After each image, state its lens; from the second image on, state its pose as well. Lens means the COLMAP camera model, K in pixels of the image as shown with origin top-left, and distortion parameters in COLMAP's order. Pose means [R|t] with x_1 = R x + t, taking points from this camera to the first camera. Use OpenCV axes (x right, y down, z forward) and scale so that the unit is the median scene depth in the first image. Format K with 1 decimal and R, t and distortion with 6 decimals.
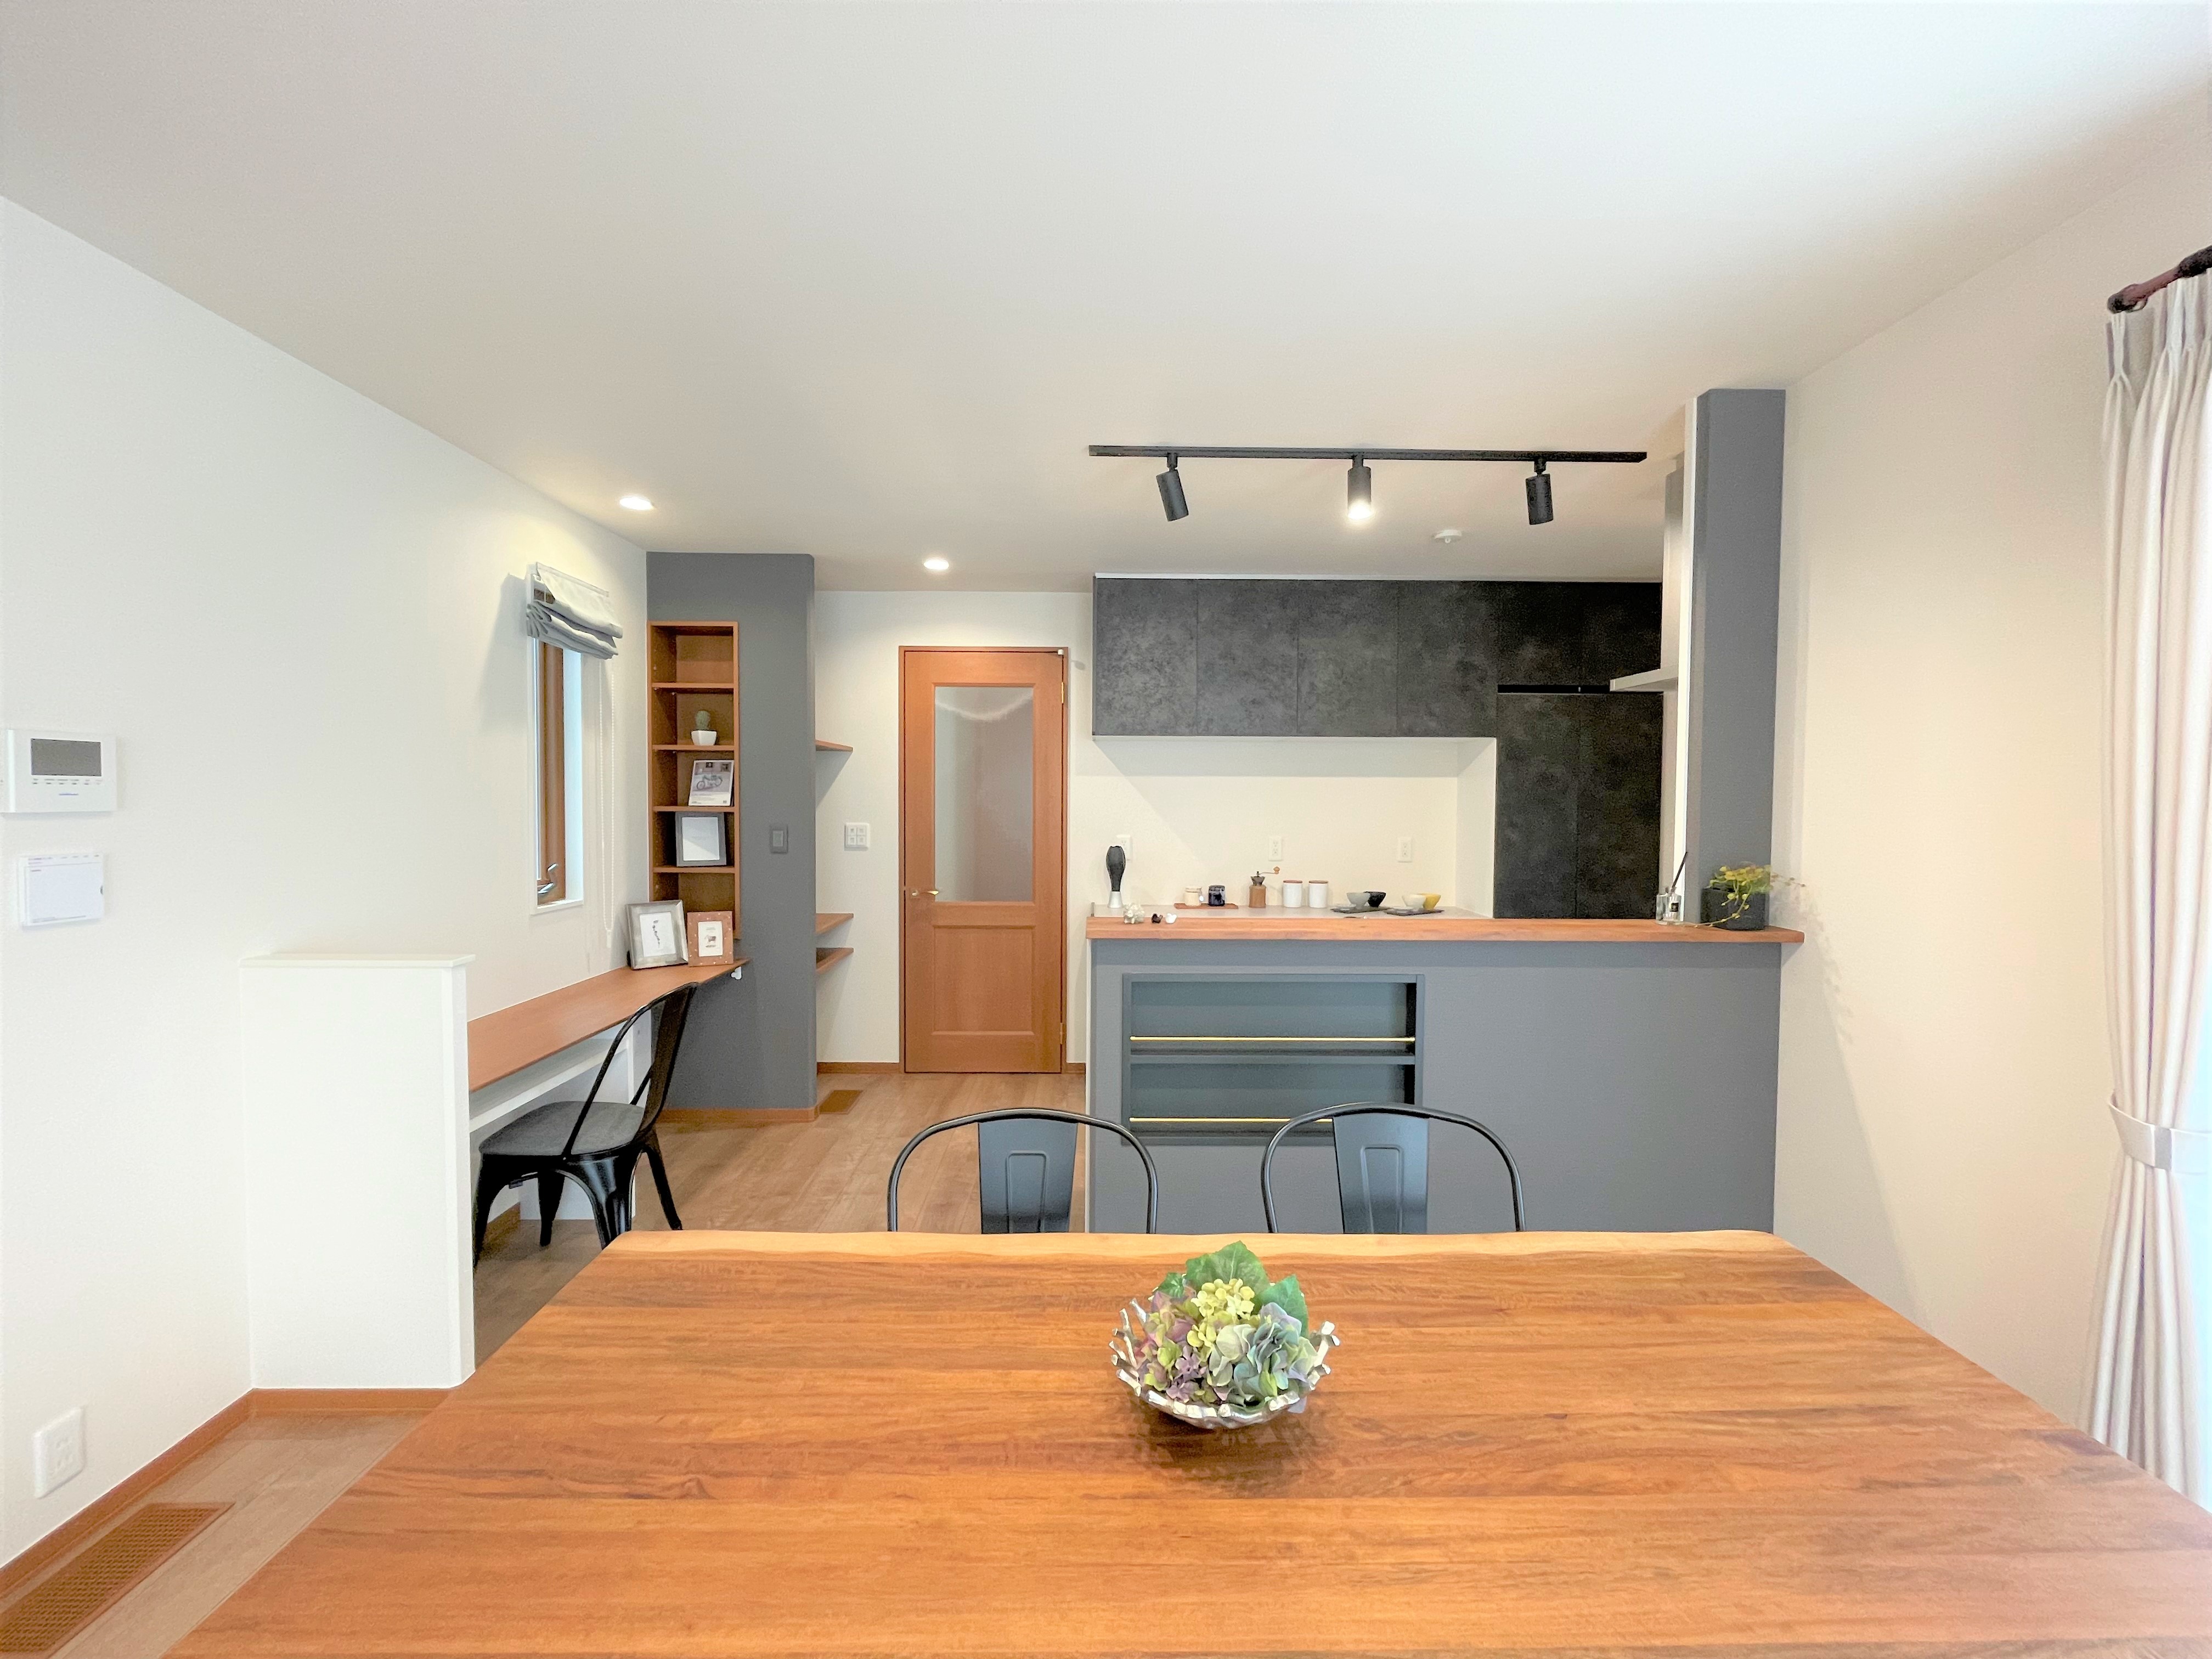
lens RADIAL K [[901.9, 0, 1109.7], [0, 901.9, 824.6], [0, 0, 1]] dist [-0.000425, 0.000279]
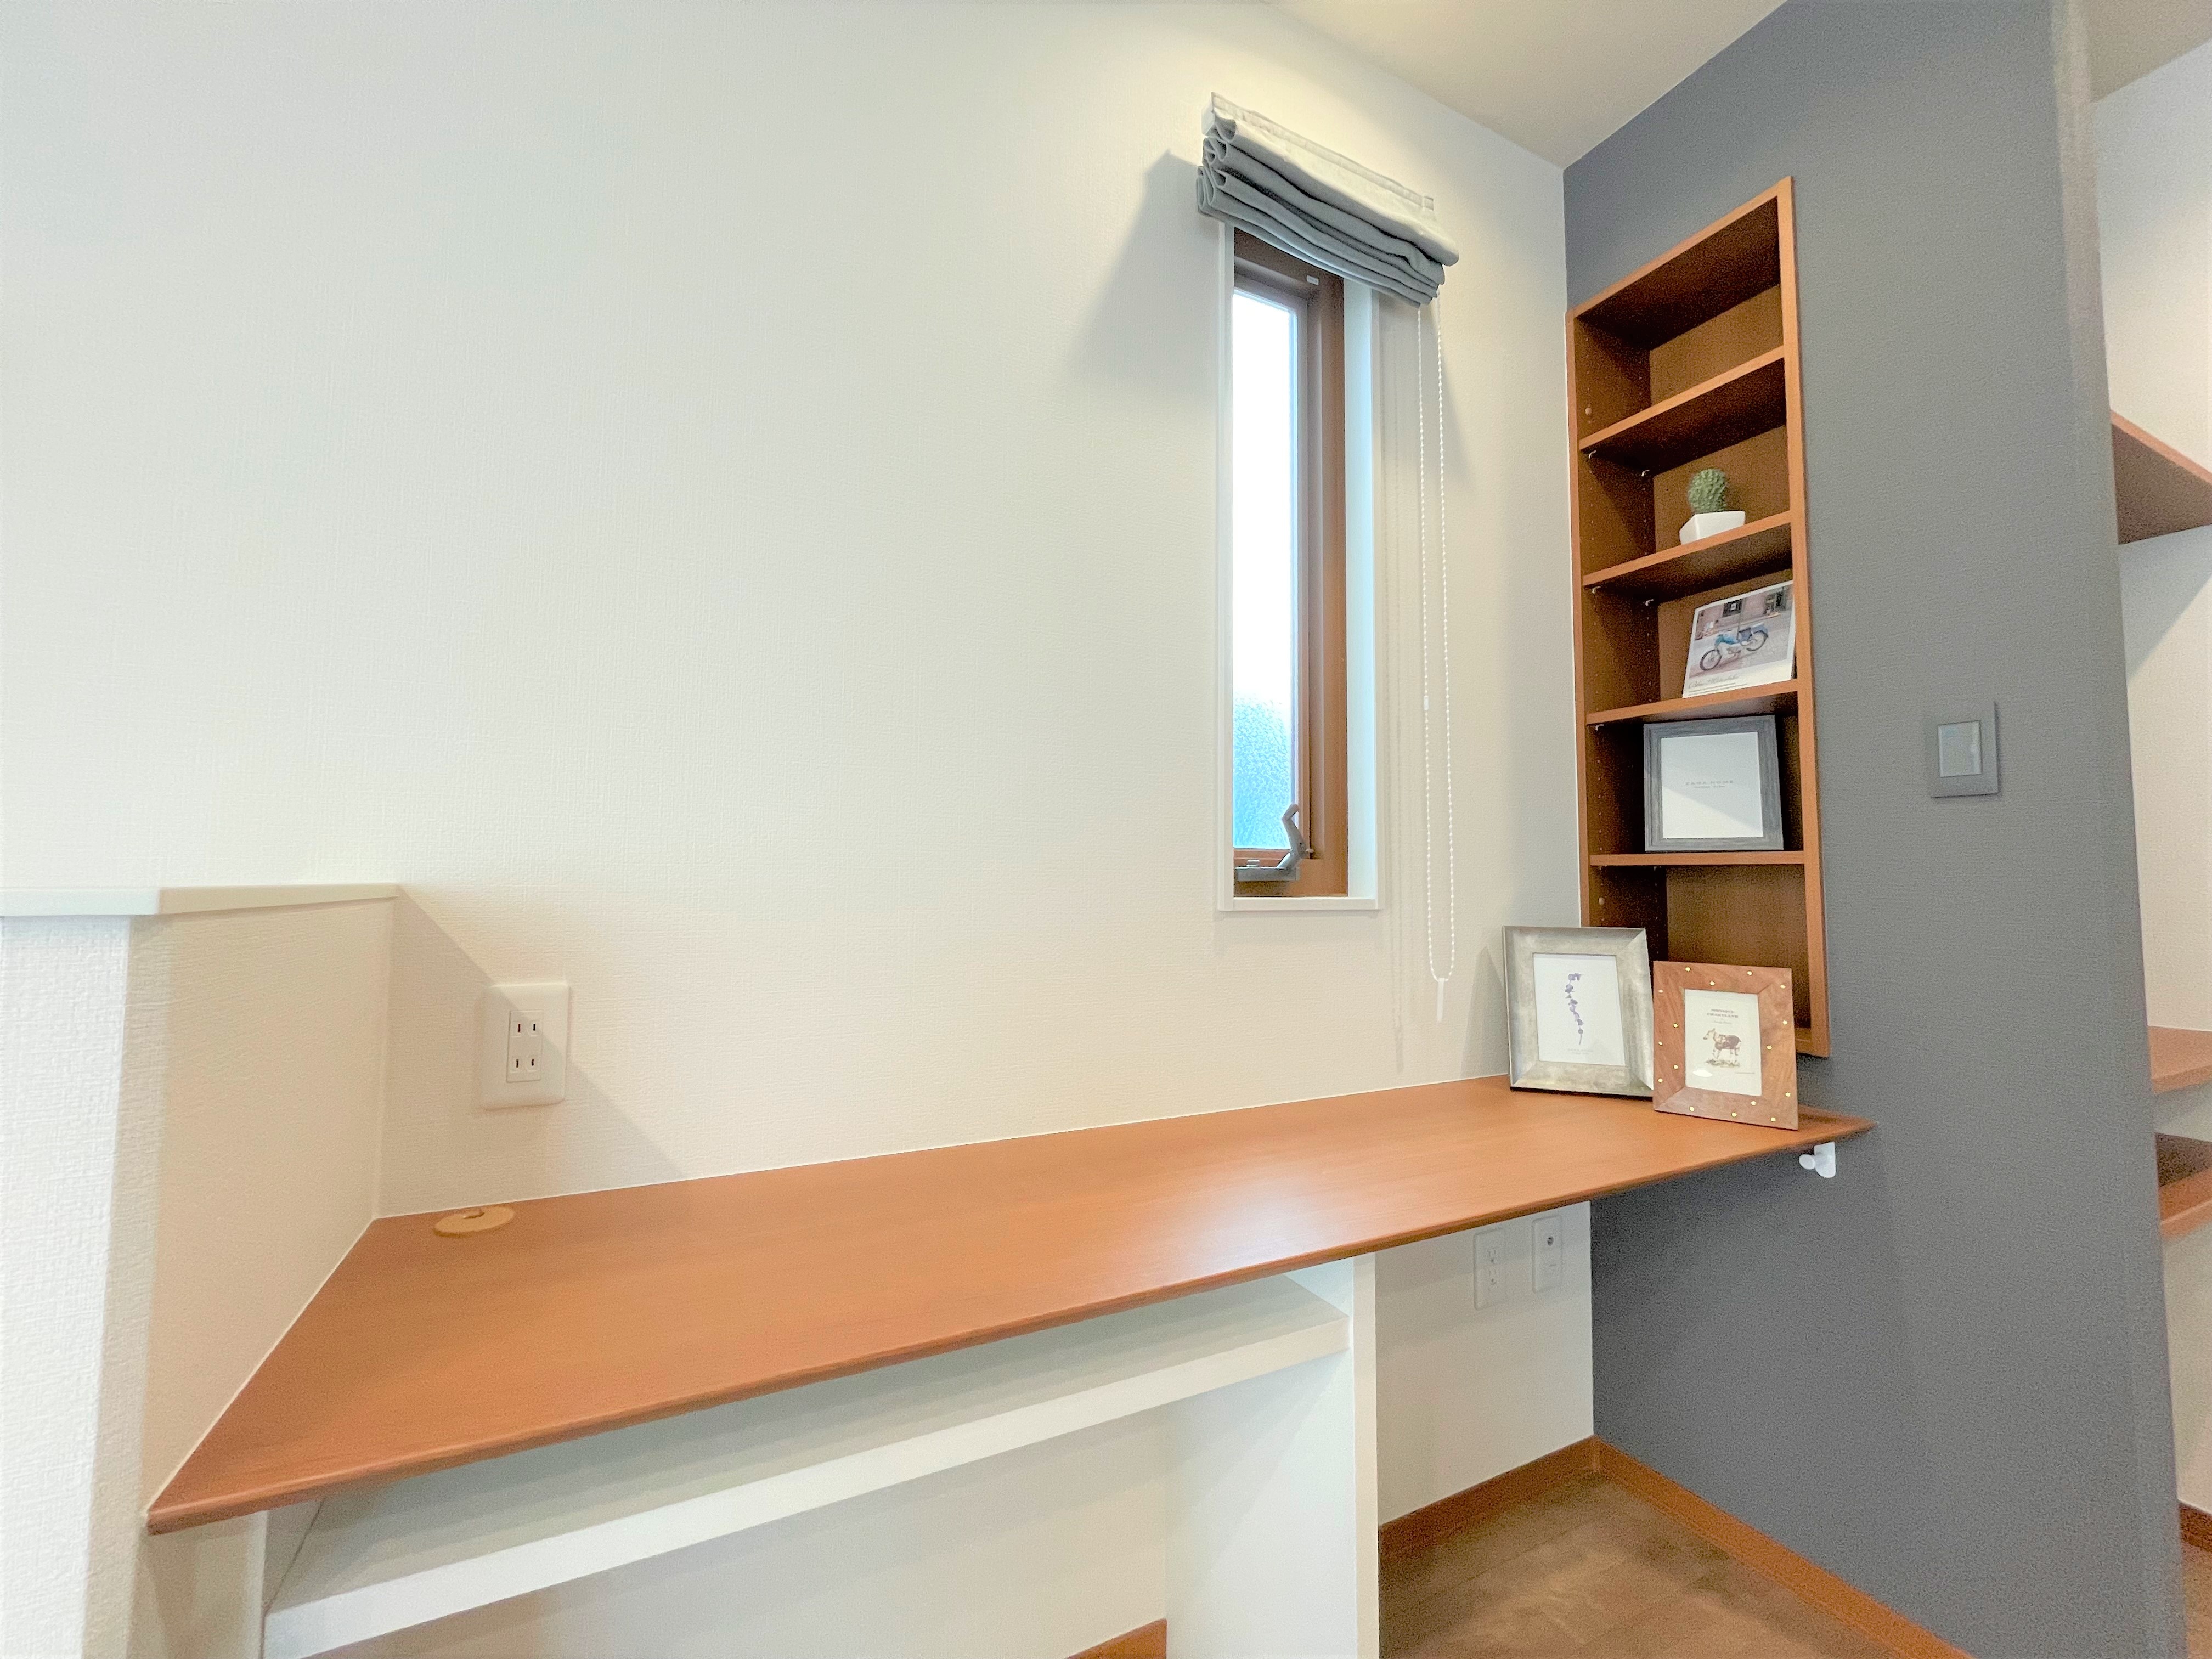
lens RADIAL K [[901.9, 0, 1109.7], [0, 901.9, 824.6], [0, 0, 1]] dist [-0.000425, 0.000279]
pose [[0.440303, -0.060471, -0.895811, -0.215199], [-0.028341, 0.996296, -0.081184, 0.073273], [0.897402, 0.061133, 0.436958, 0.590601]]
